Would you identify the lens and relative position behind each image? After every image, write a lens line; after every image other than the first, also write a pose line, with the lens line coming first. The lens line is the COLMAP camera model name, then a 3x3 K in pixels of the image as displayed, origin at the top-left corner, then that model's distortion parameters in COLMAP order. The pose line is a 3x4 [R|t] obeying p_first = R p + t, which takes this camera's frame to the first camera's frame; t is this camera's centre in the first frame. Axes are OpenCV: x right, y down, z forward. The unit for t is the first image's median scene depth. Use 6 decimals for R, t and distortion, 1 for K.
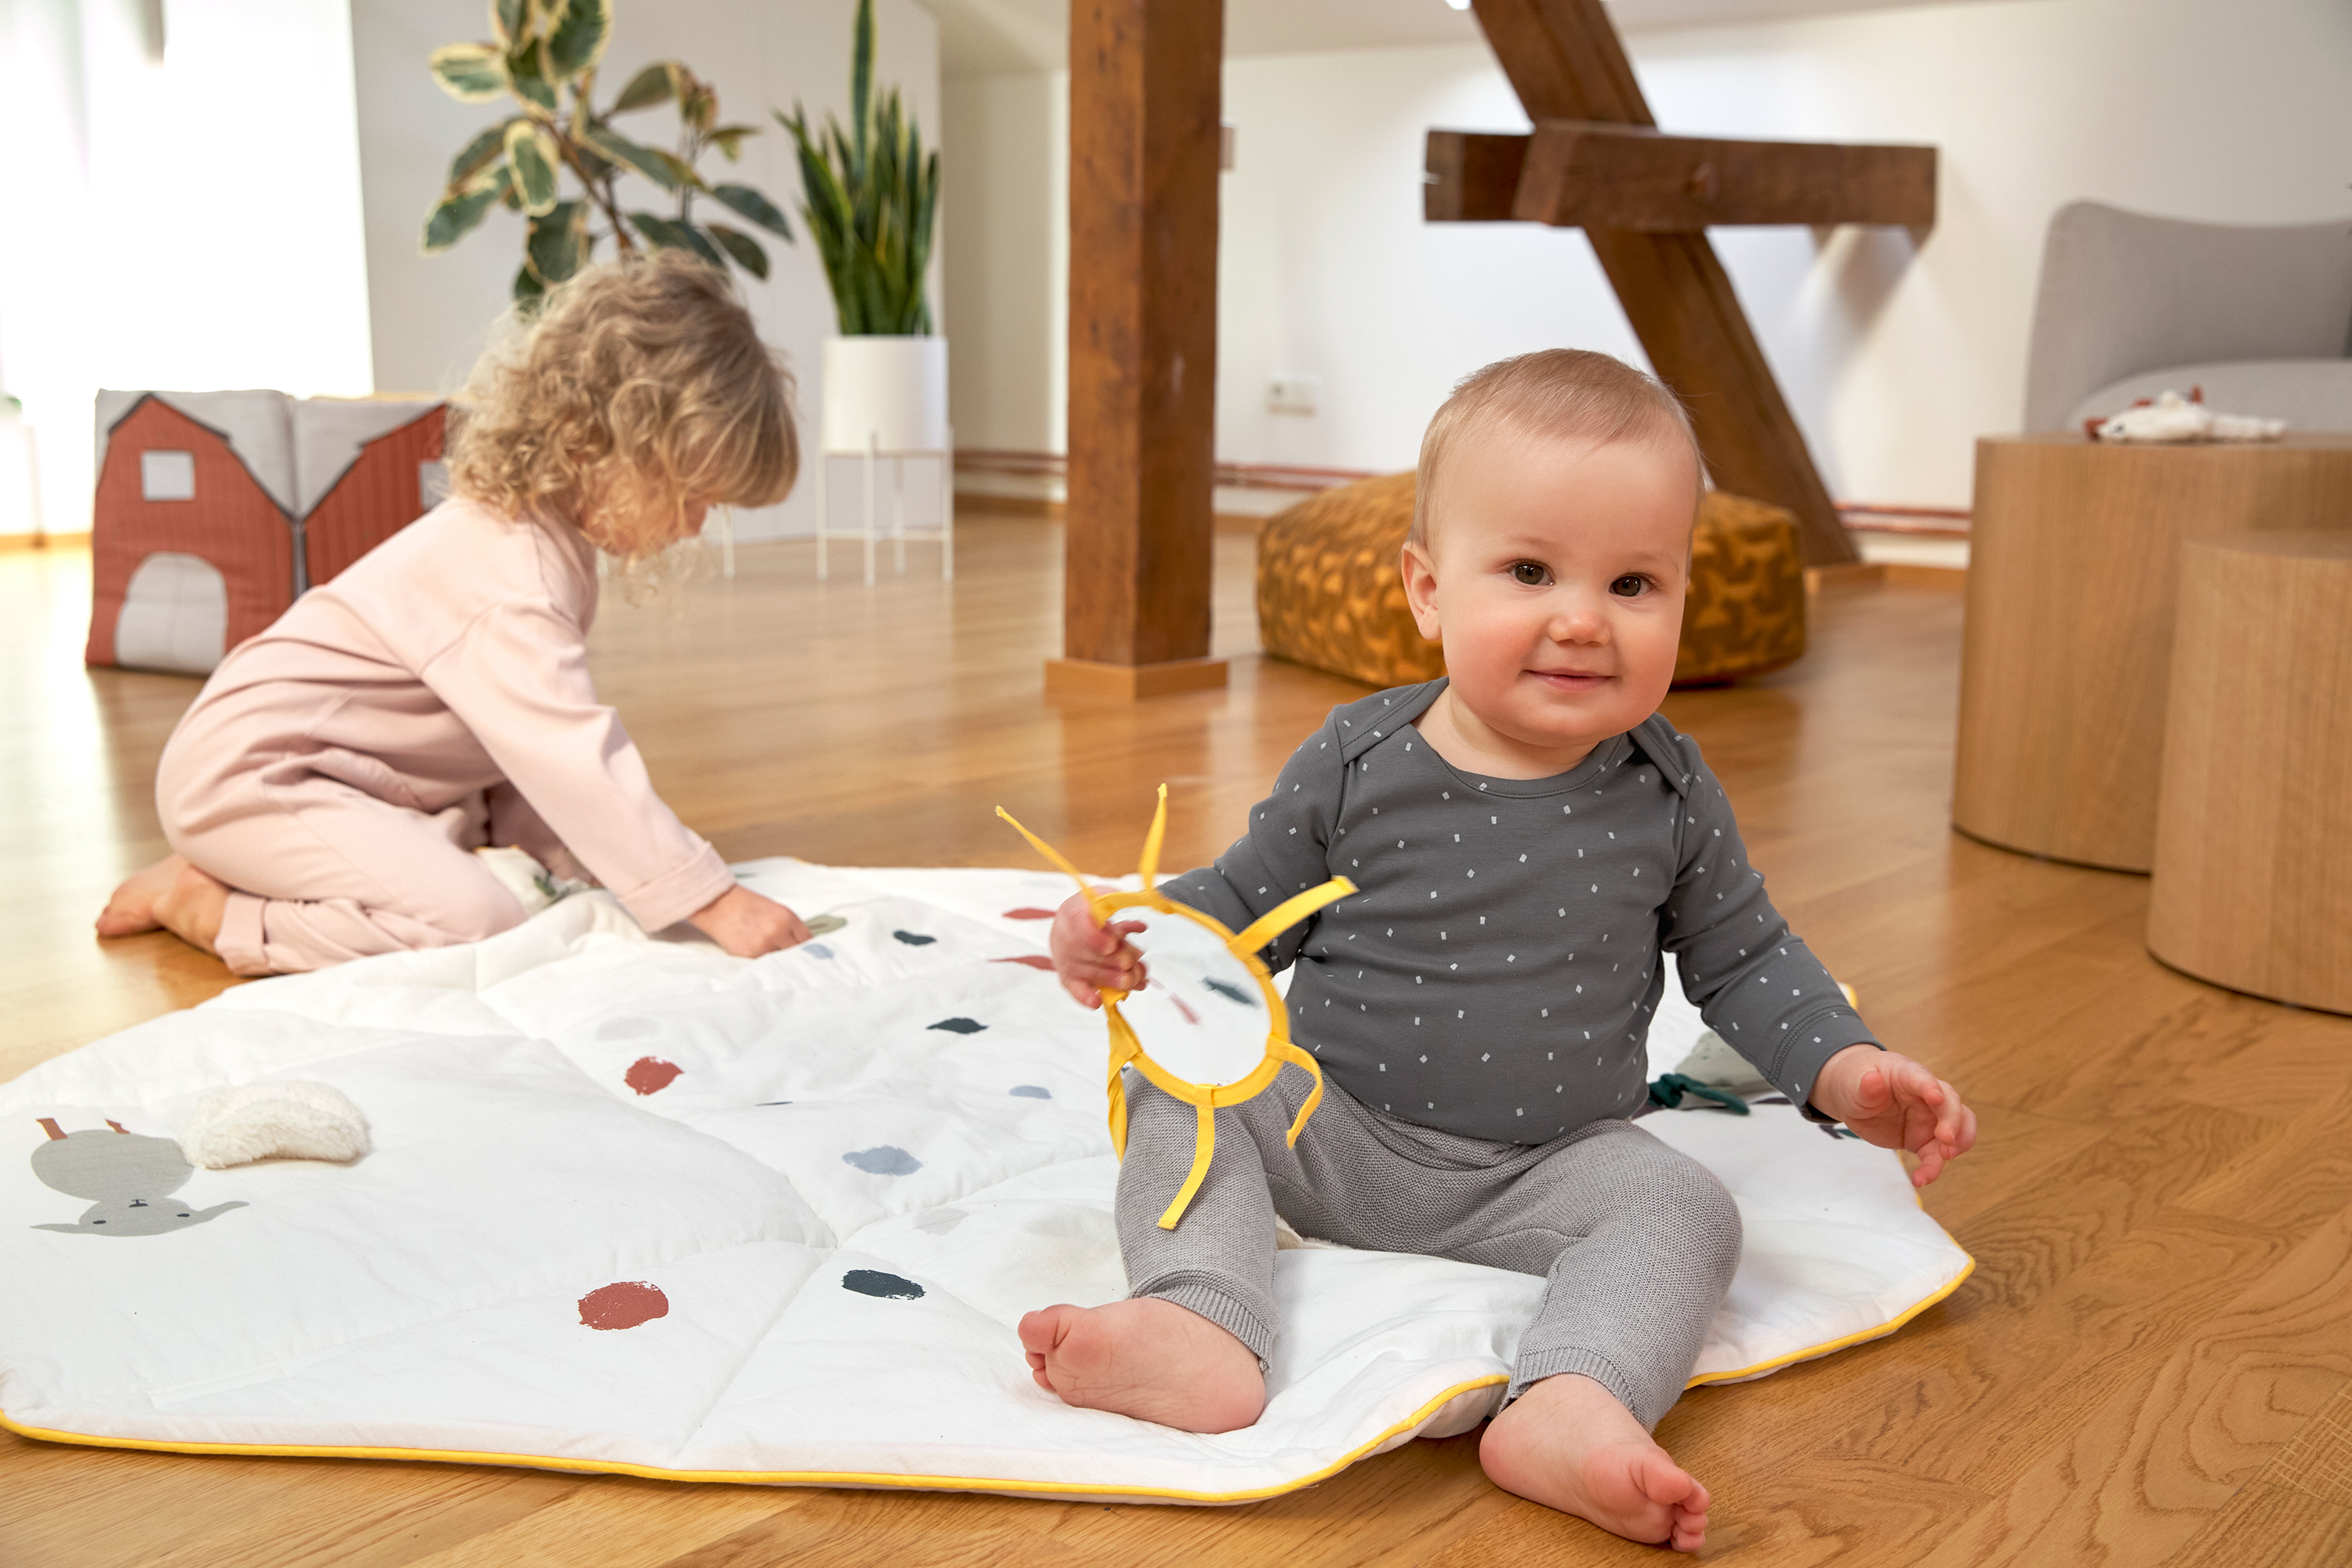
lens RADIAL K [[2694.5, 0, 1176.0], [0, 2694.5, 784.0], [0, 0, 1]] dist [0.001609, 0.206509]
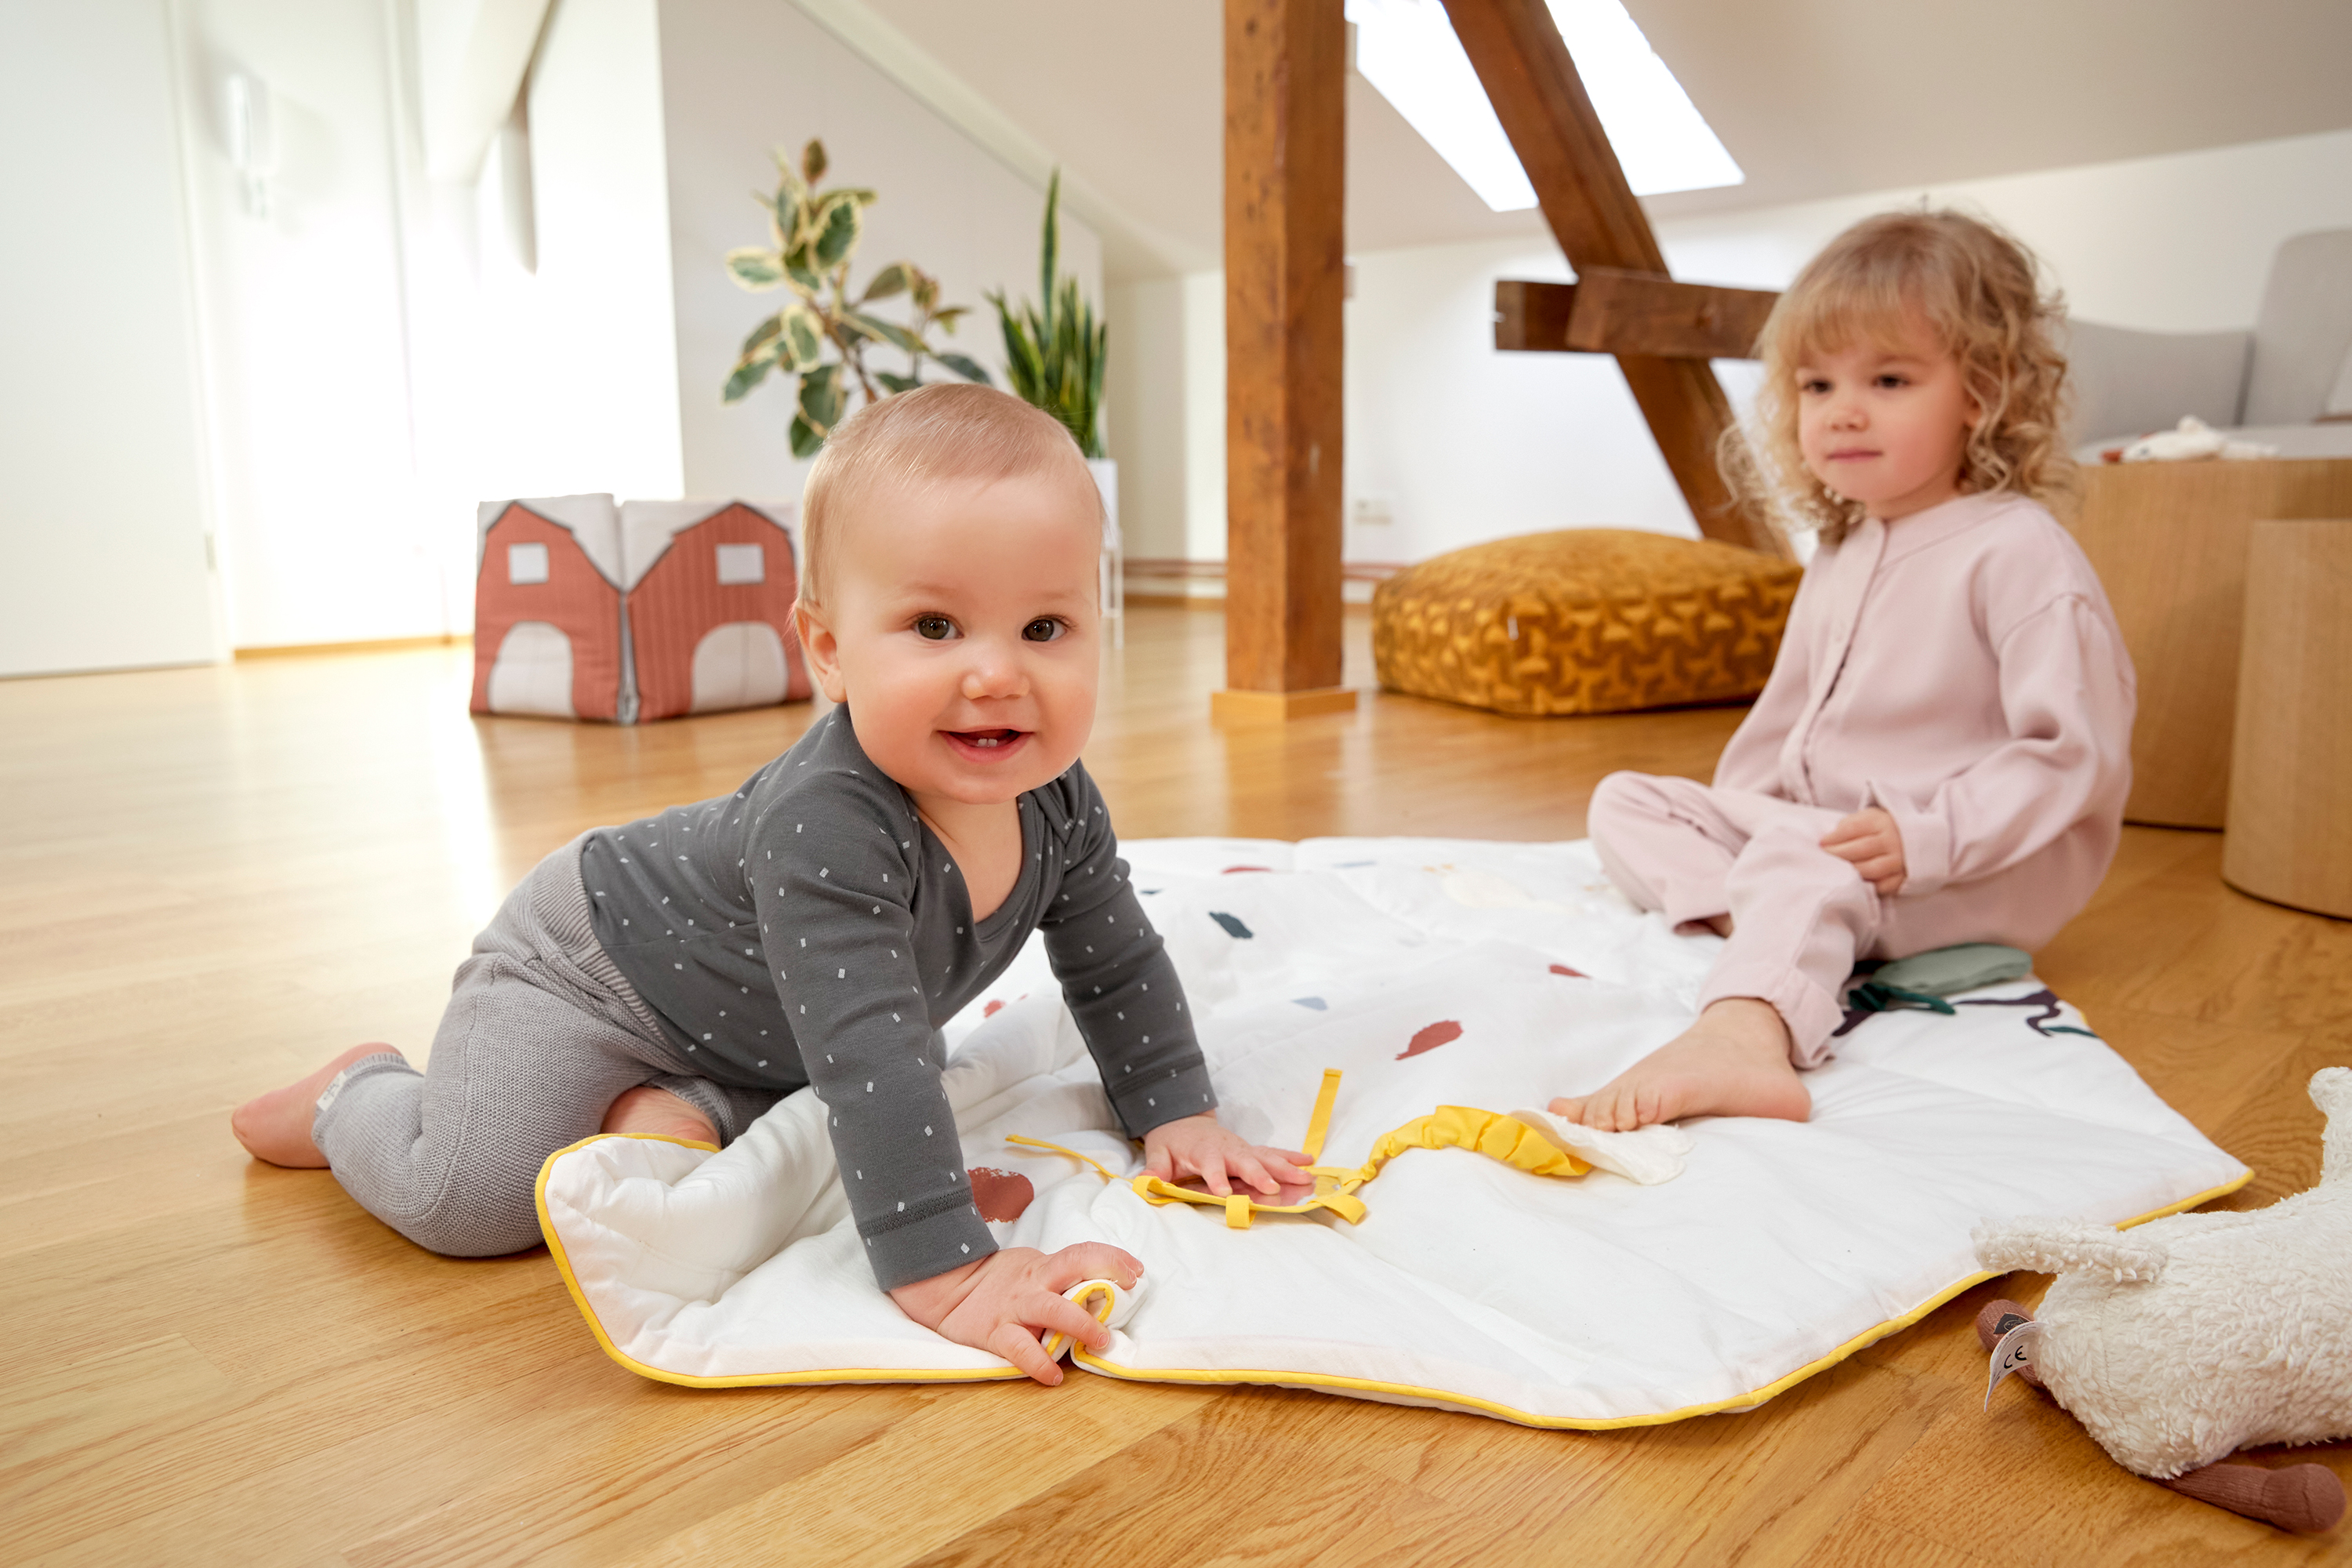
lens RADIAL K [[1939.2, 0, 1176.0], [0, 1939.2, 784.0], [0, 0, 1]] dist [-0.104425, 0.168093]
pose [[0.998947, -0.017083, -0.042570, -0.025542], [0.016118, 0.999607, -0.022916, 0.016279], [0.042944, 0.022206, 0.998831, 0.097536]]
